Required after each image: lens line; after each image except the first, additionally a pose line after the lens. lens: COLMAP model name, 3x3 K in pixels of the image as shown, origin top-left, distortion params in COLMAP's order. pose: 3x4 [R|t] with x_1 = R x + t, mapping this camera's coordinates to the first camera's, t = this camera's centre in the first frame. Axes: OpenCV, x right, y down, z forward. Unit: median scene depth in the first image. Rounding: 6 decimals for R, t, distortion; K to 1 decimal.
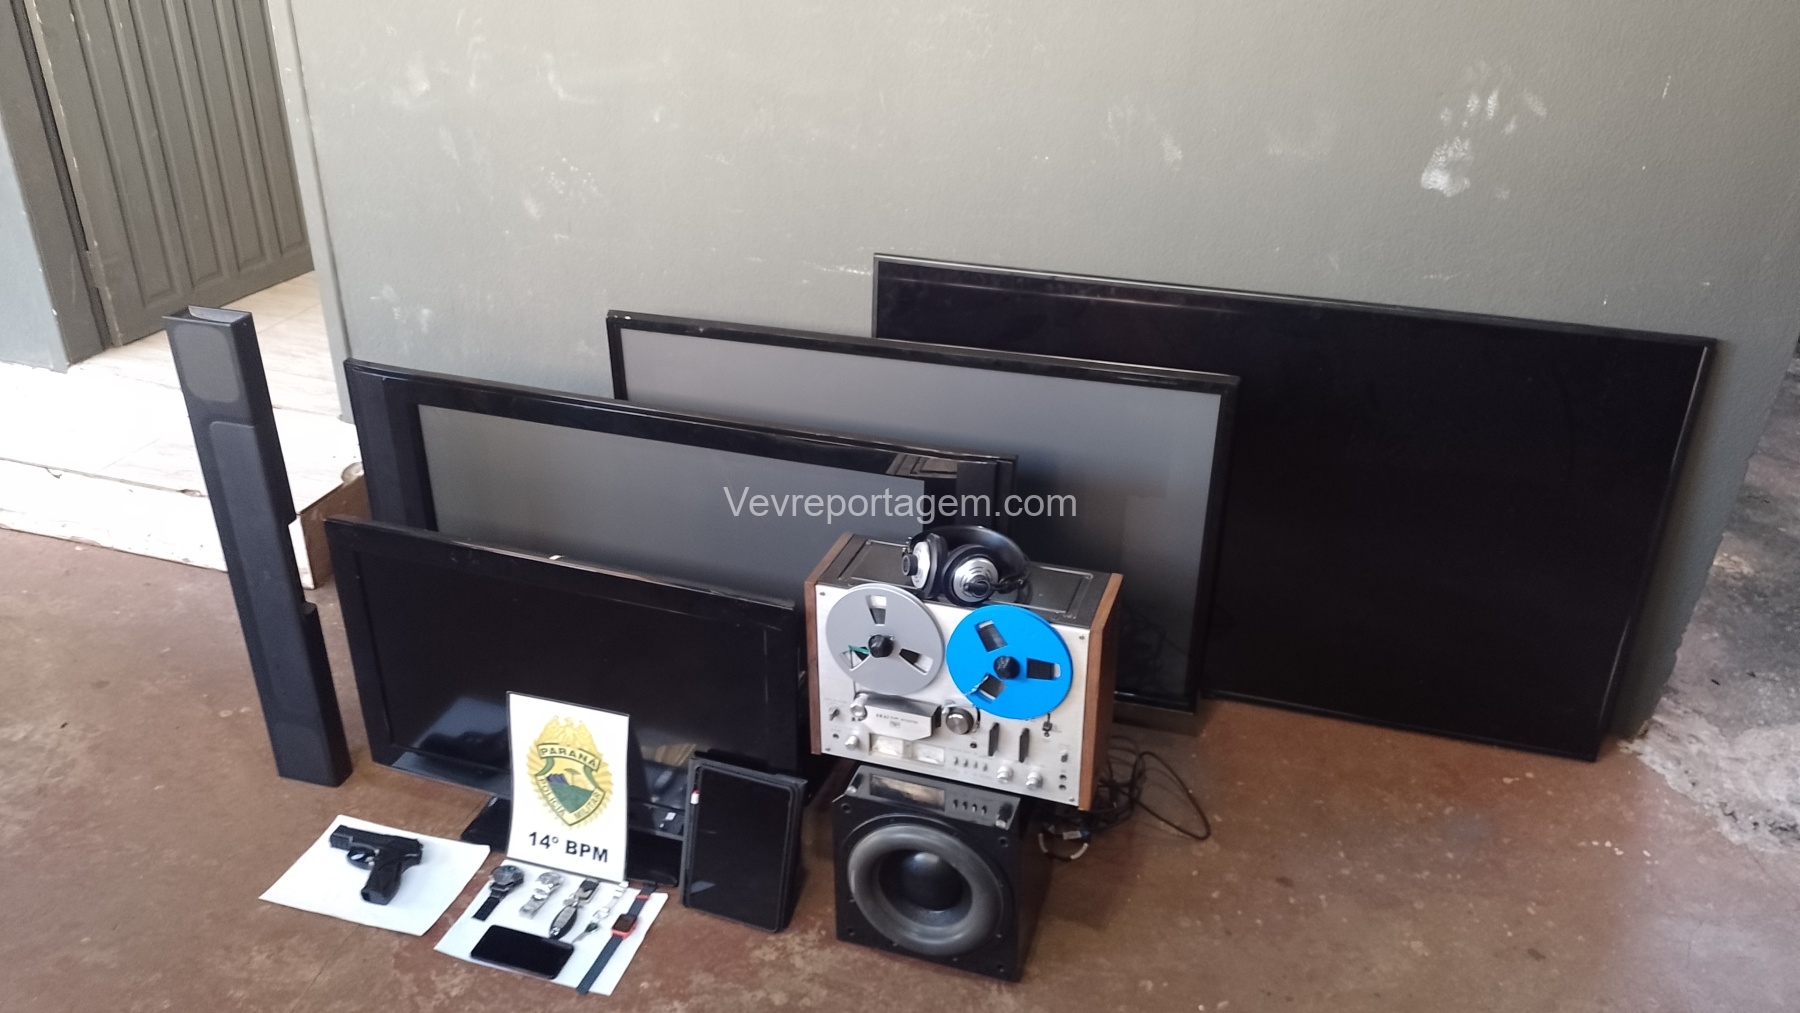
lens RADIAL K [[1361.9, 0, 900.0], [0, 1361.9, 506.5], [0, 0, 1]] dist [0.055435, -0.099622]
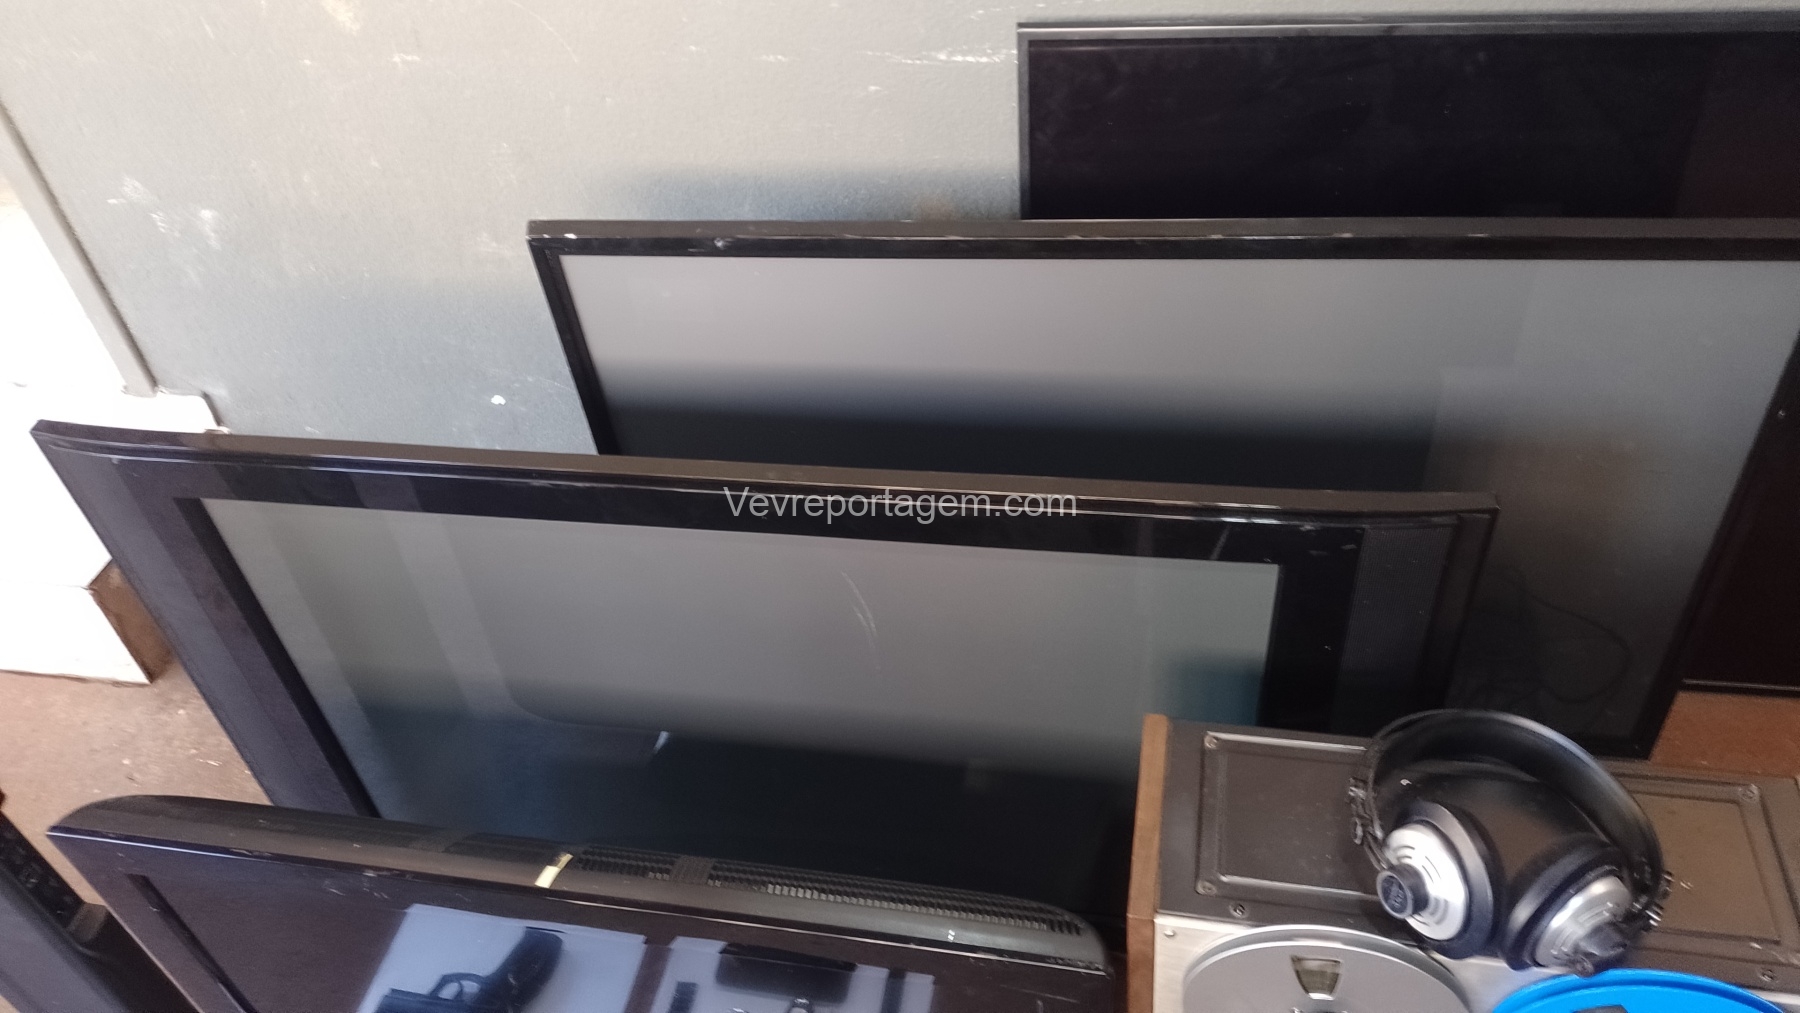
lens RADIAL K [[1345.0, 0, 900.0], [0, 1345.0, 506.5], [0, 0, 1]] dist [0.007163, -0.003635]
pose [[0.988061, -0.152895, 0.018943, -0.116709], [0.143651, 0.958725, 0.245380, -0.166666], [-0.055678, -0.239729, 0.969242, 0.547740]]
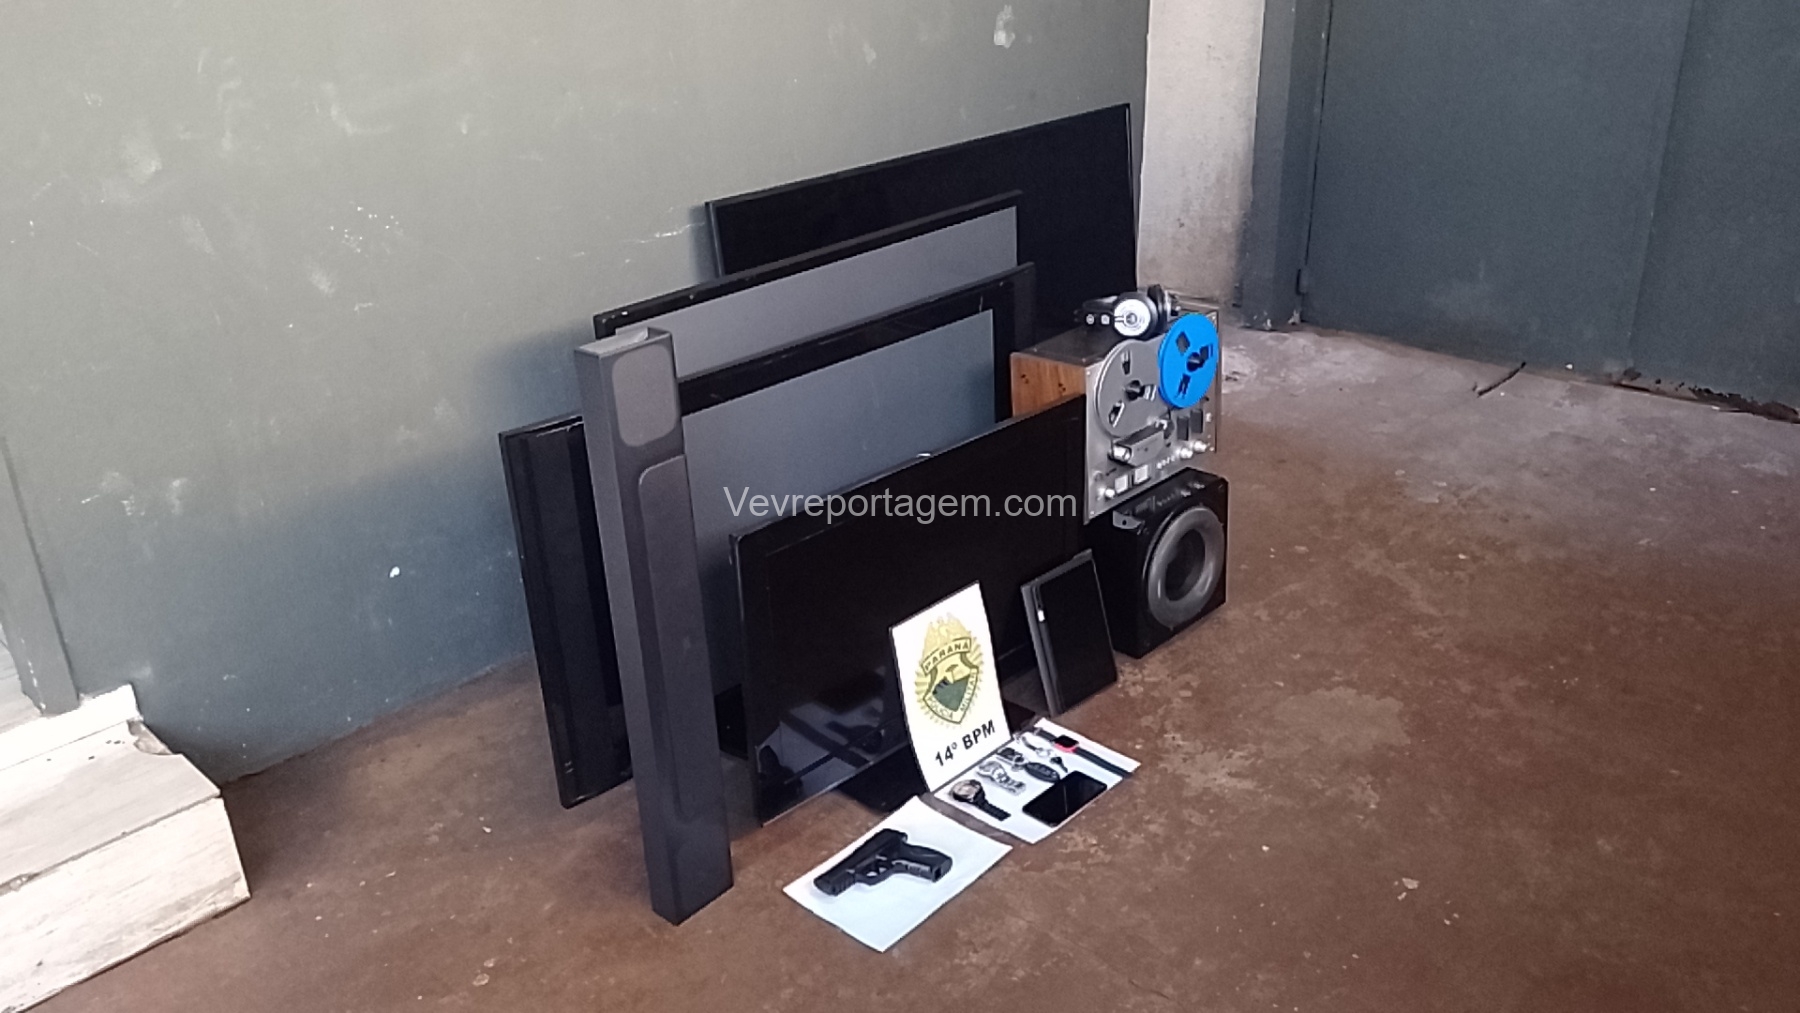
lens RADIAL K [[1394.0, 0, 900.0], [0, 1394.0, 506.5], [0, 0, 1]] dist [0.072179, -0.148415]
pose [[0.456715, -0.394599, 0.797310, -1.059802], [0.461545, 0.871289, 0.166829, -0.107984], [-0.760518, 0.291801, 0.580056, 0.383869]]
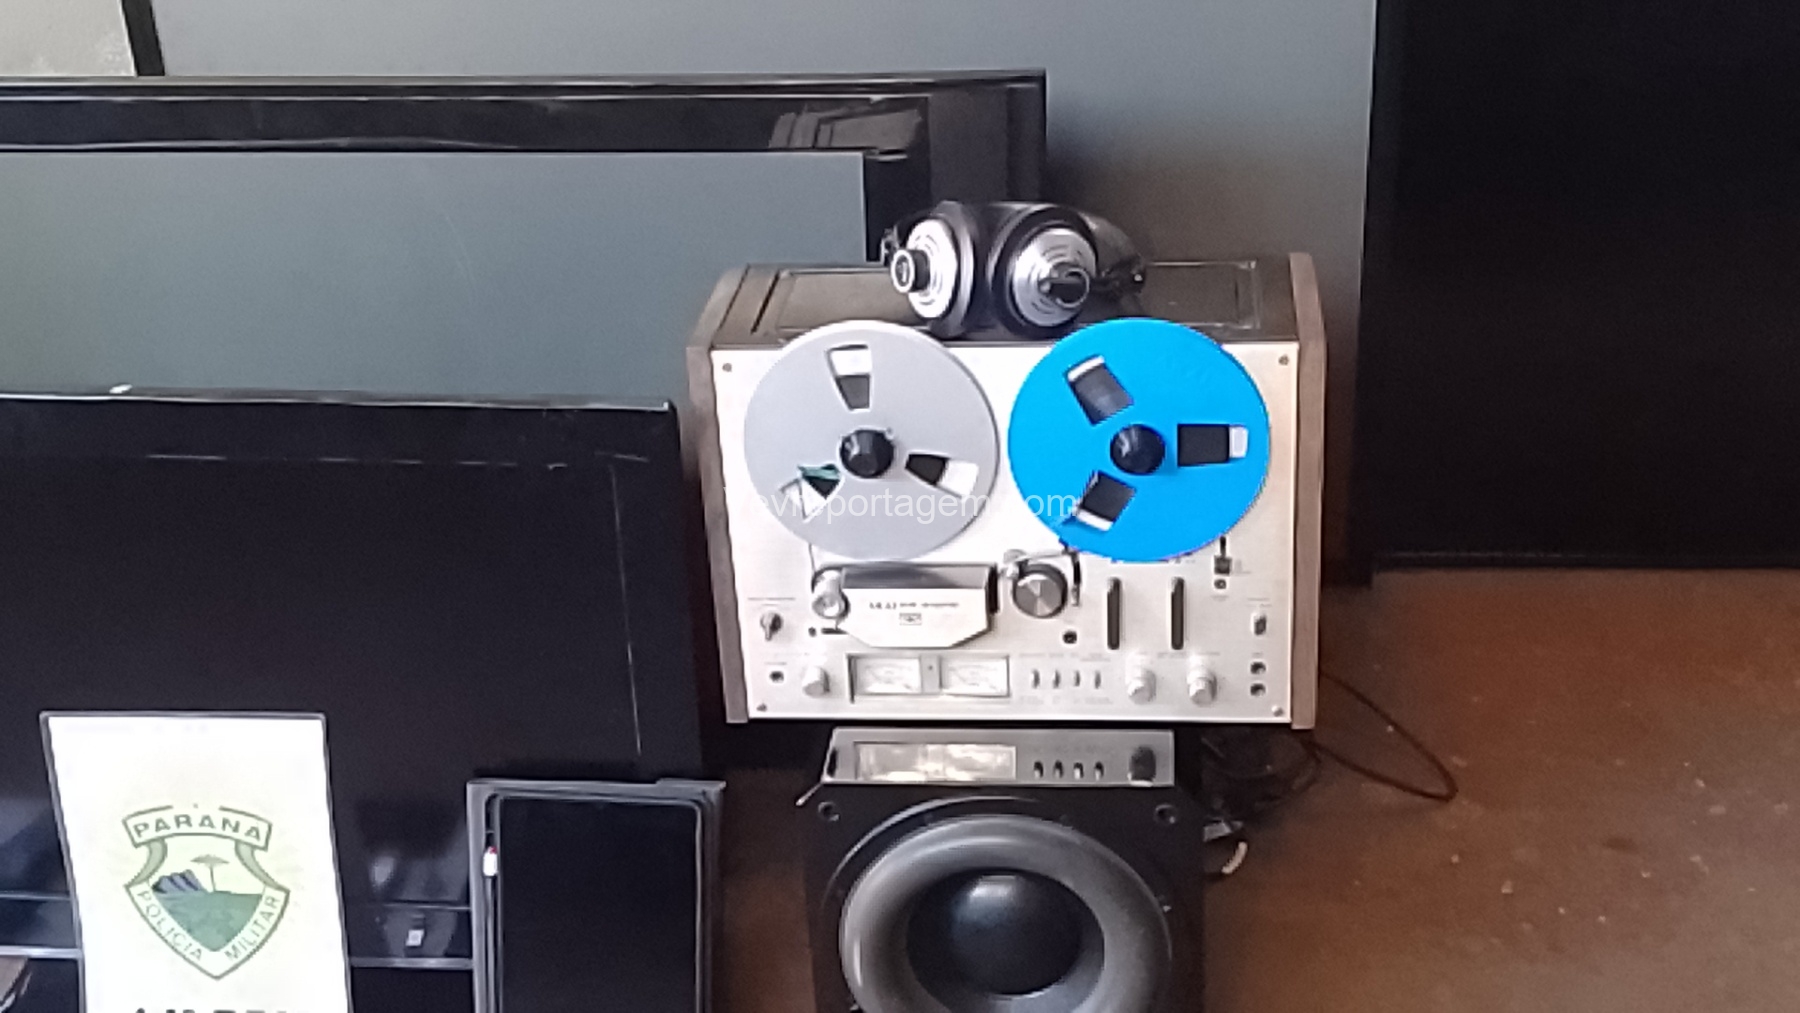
lens RADIAL K [[2315.8, 0, 900.0], [0, 2315.8, 506.5], [0, 0, 1]] dist [0.042901, 0.021563]
pose [[0.974980, -0.143447, 0.169813, -0.127143], [0.144731, 0.989459, 0.004860, 0.104069], [-0.168720, 0.019838, 0.985464, 0.167234]]
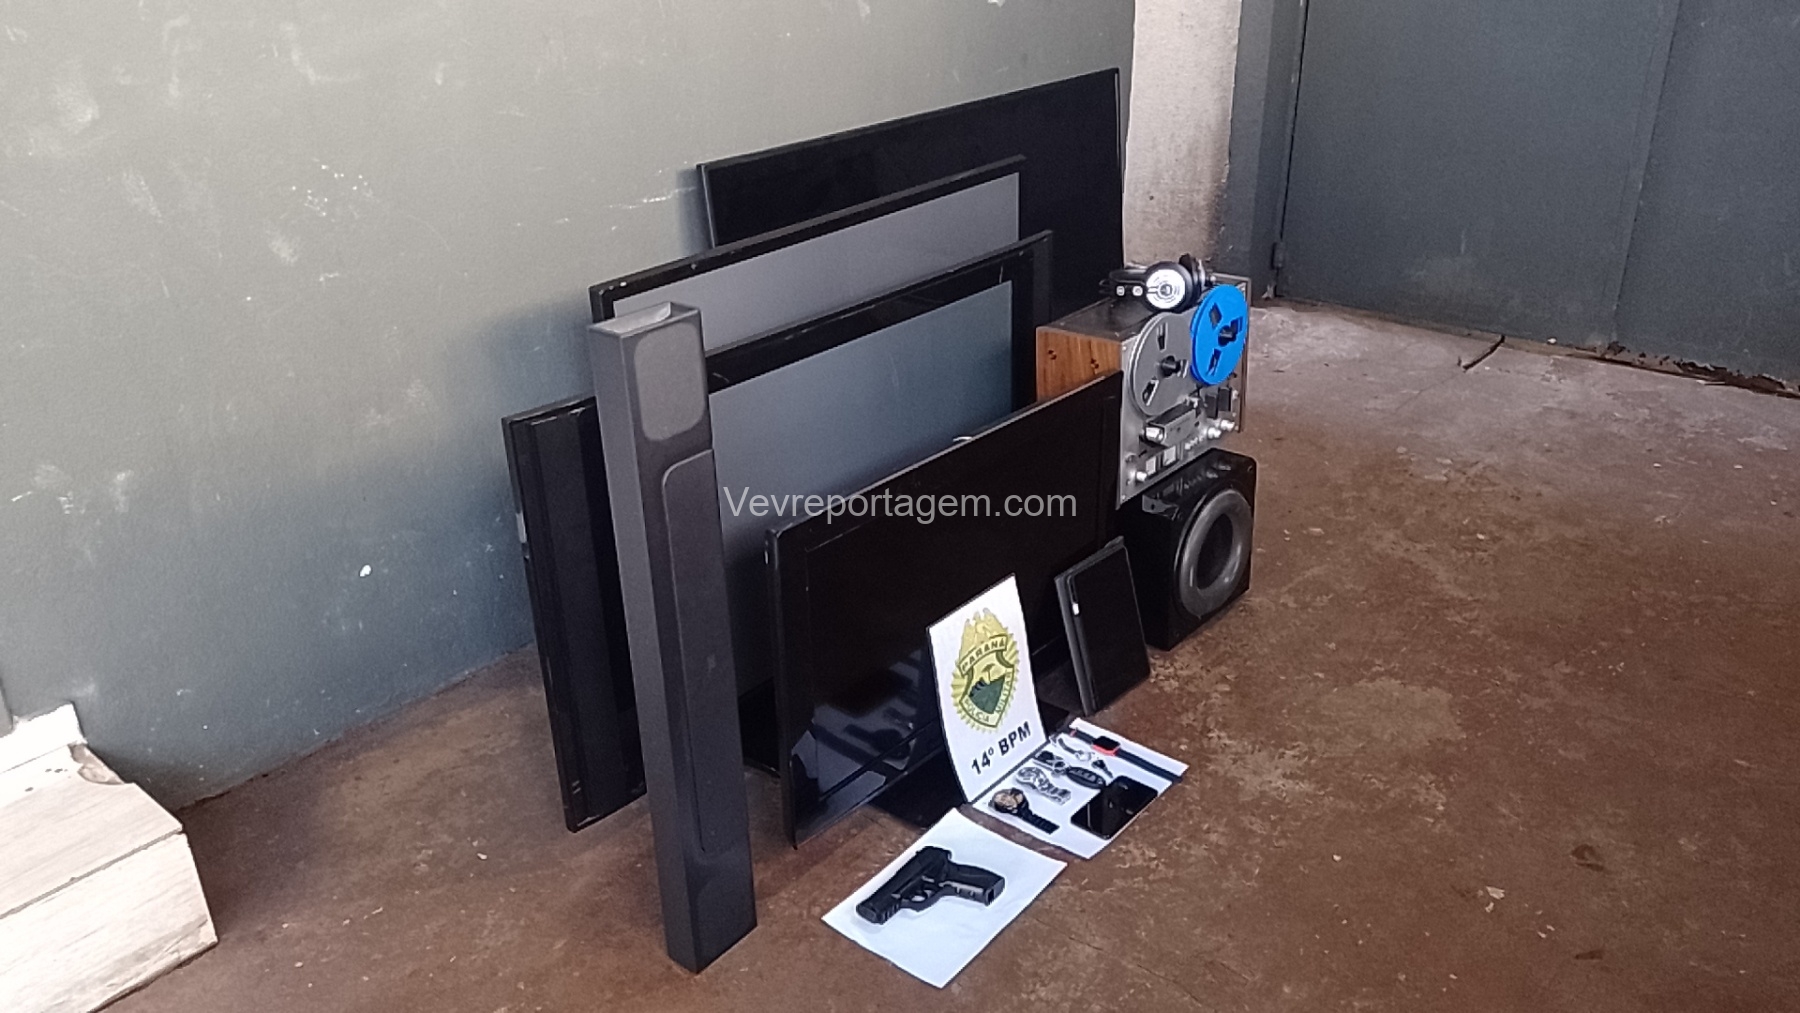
lens RADIAL K [[1361.9, 0, 900.0], [0, 1361.9, 506.5], [0, 0, 1]] dist [0.055435, -0.099622]
pose [[0.402568, -0.413698, 0.816574, -1.004969], [0.458991, 0.863033, 0.210954, -0.134659], [-0.792001, 0.289877, 0.537313, 0.506752]]
